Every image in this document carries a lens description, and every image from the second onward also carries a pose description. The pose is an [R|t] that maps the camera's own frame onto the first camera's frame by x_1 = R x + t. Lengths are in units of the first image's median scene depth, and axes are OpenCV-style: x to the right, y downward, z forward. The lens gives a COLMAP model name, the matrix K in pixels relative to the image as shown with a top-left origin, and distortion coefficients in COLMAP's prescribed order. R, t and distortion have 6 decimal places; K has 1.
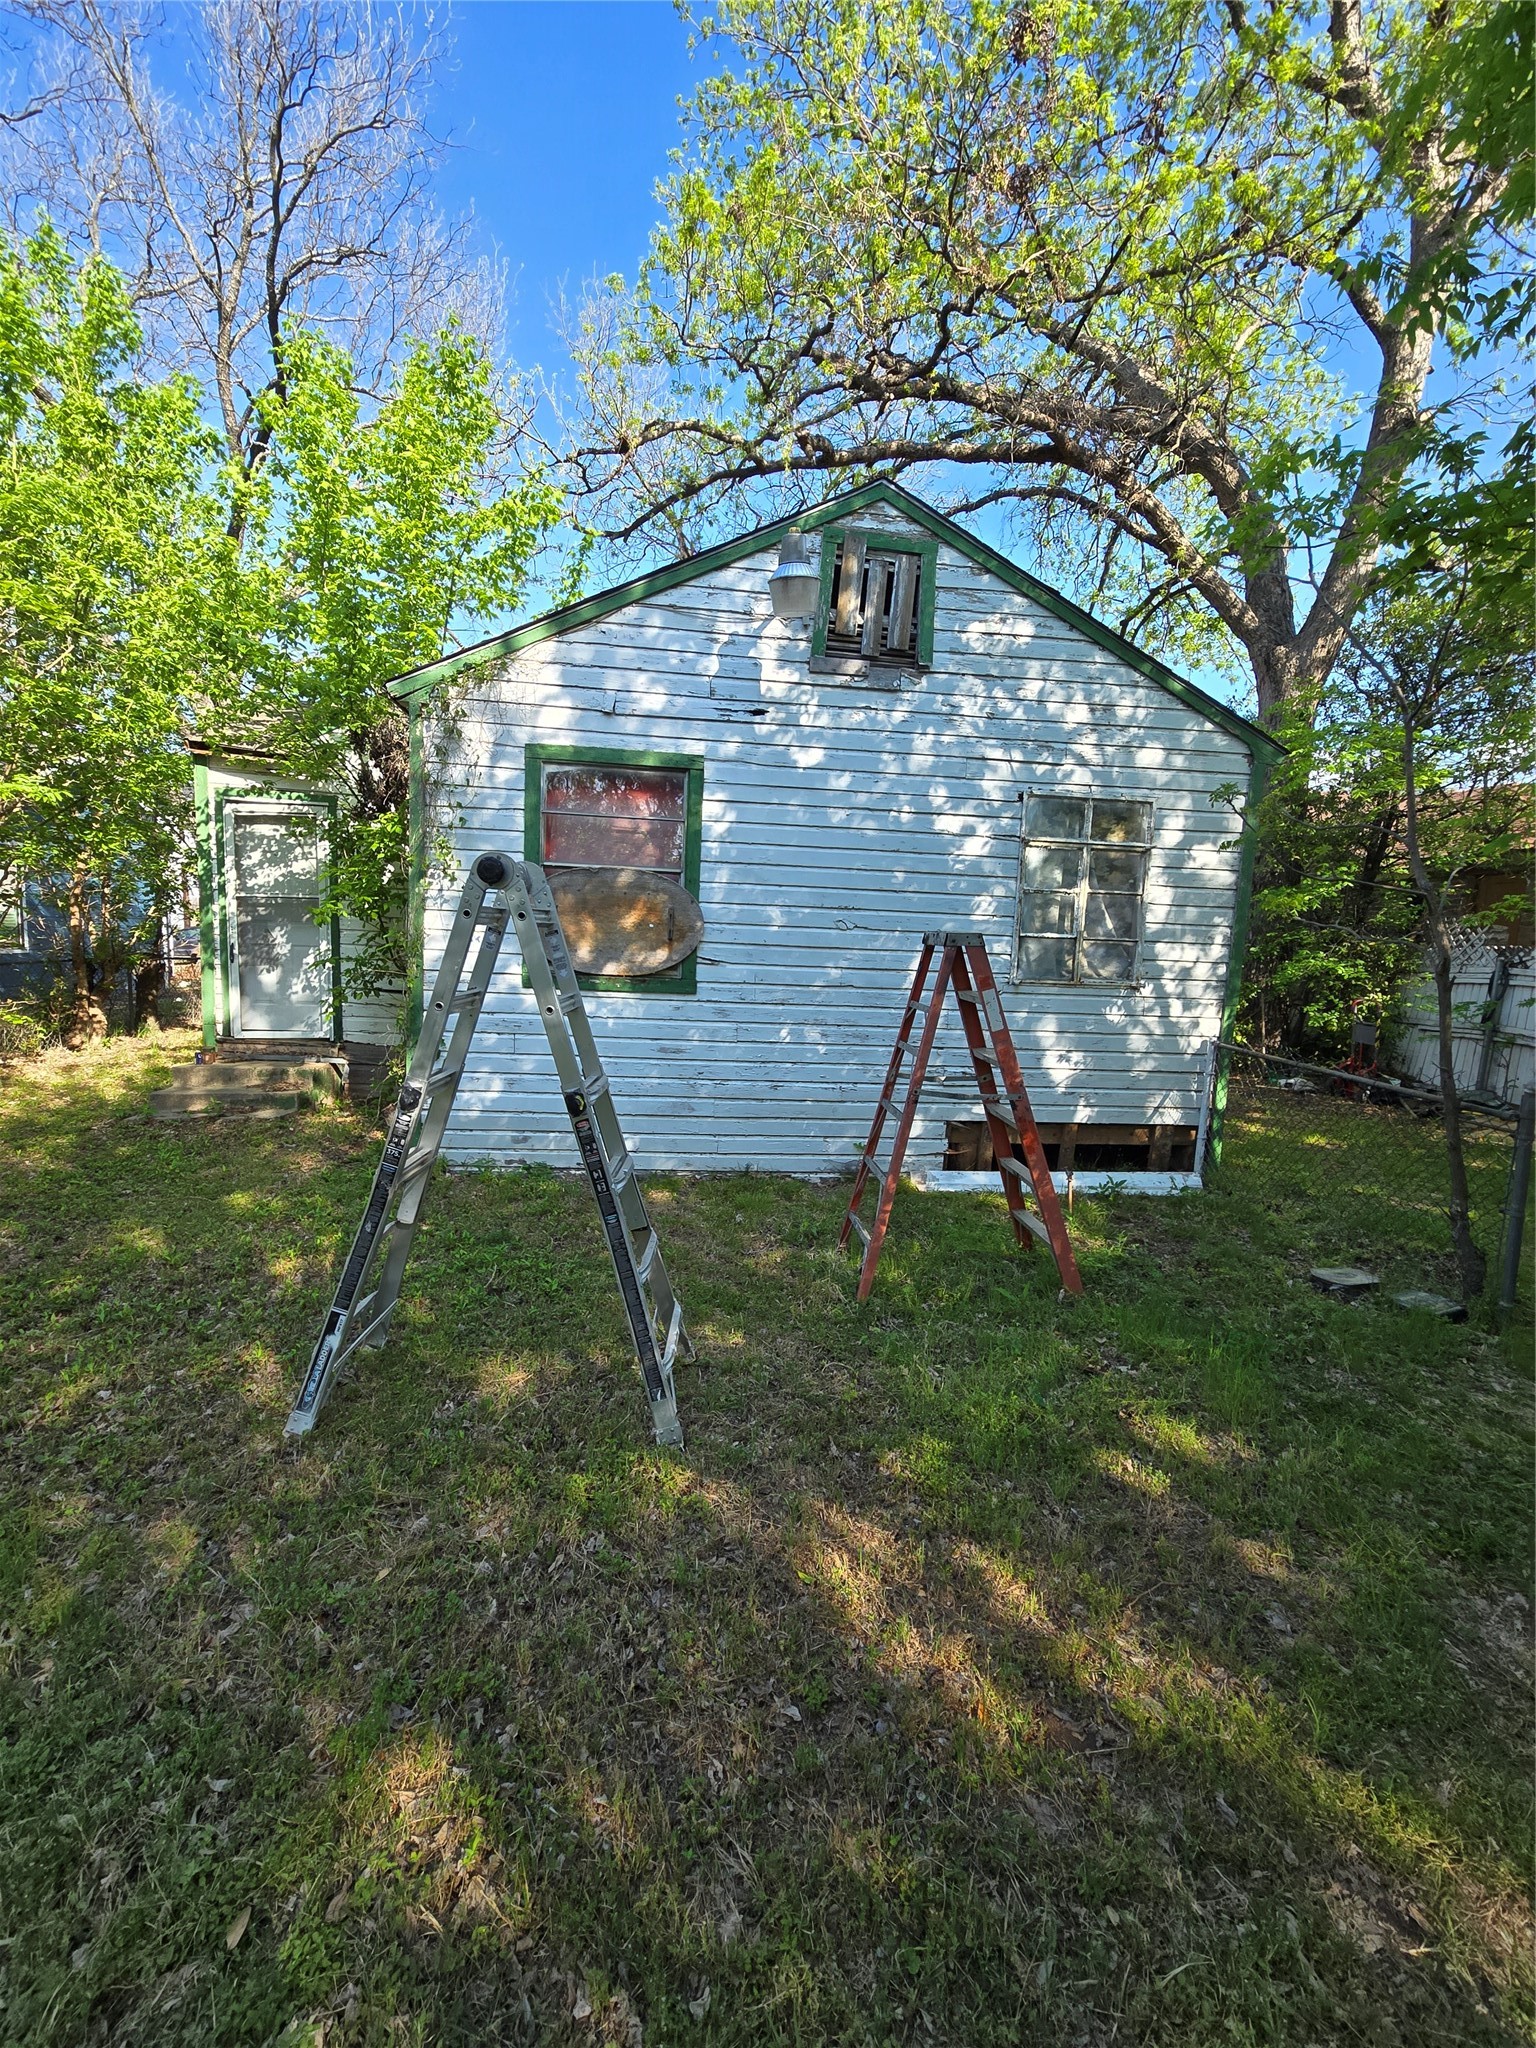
lens RADIAL K [[835.2, 0, 763.9], [0, 835.2, 1035.6], [0, 0, 1]] dist [-0.000212, -0.000012]
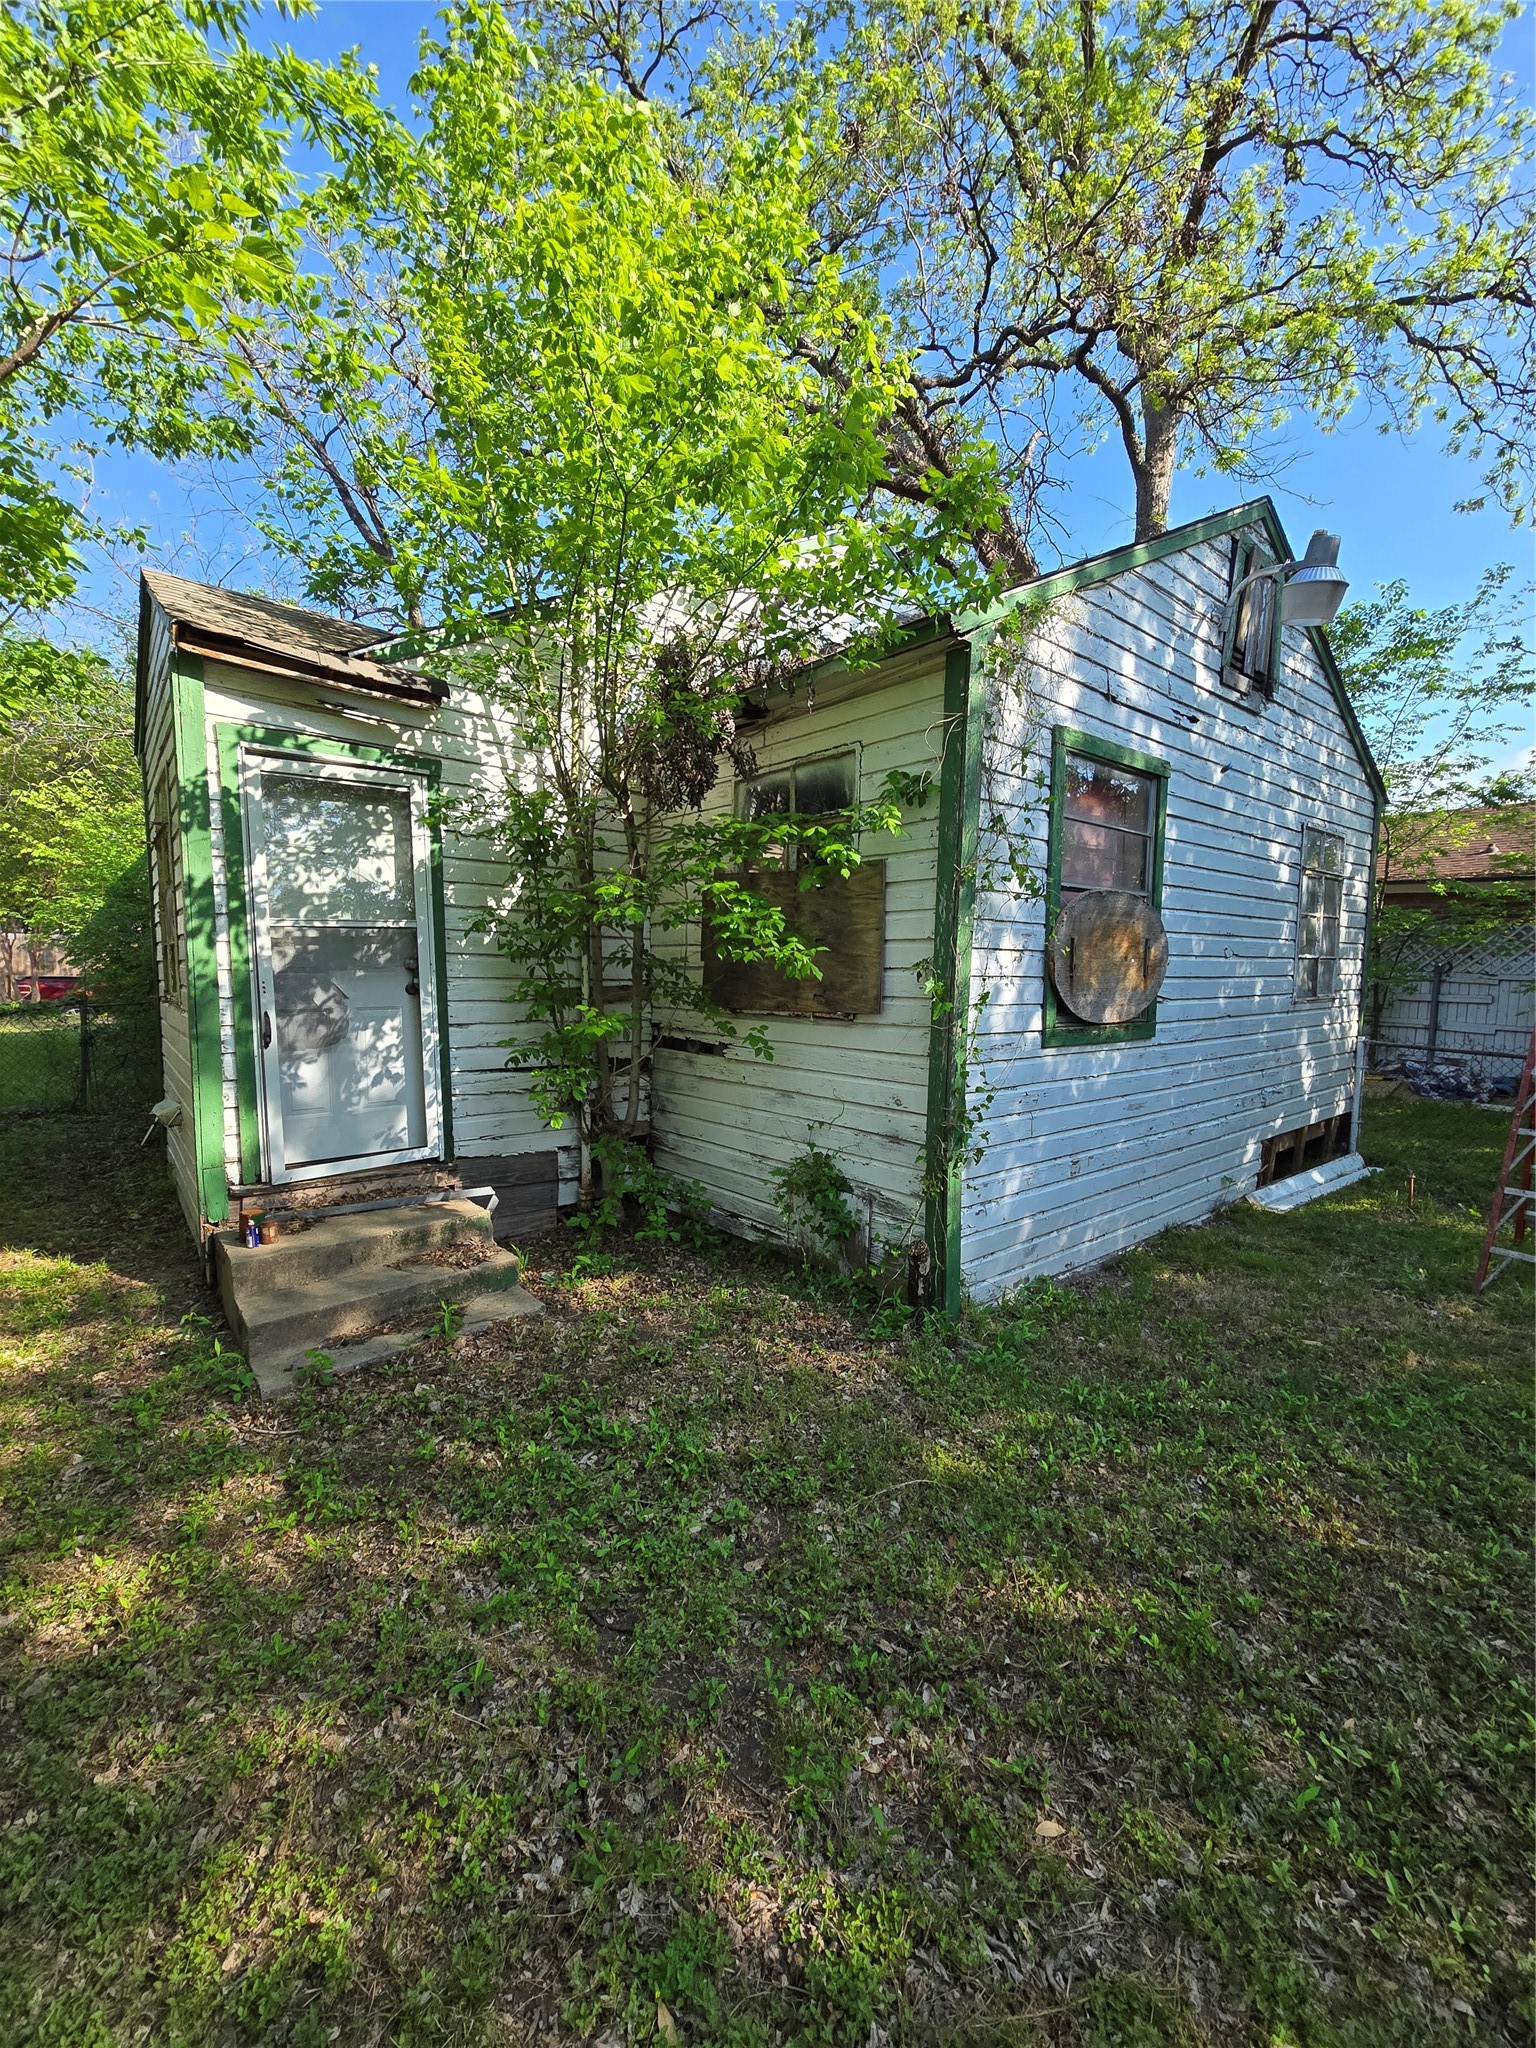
lens RADIAL K [[835.2, 0, 766.6], [0, 835.2, 1020.3], [0, 0, 1]] dist [-0.000212, -0.000012]
pose [[0.835283, -0.071174, 0.545194, -0.805554], [0.091208, 0.995784, -0.009741, -0.085259], [-0.542202, 0.057862, 0.838253, 0.451005]]
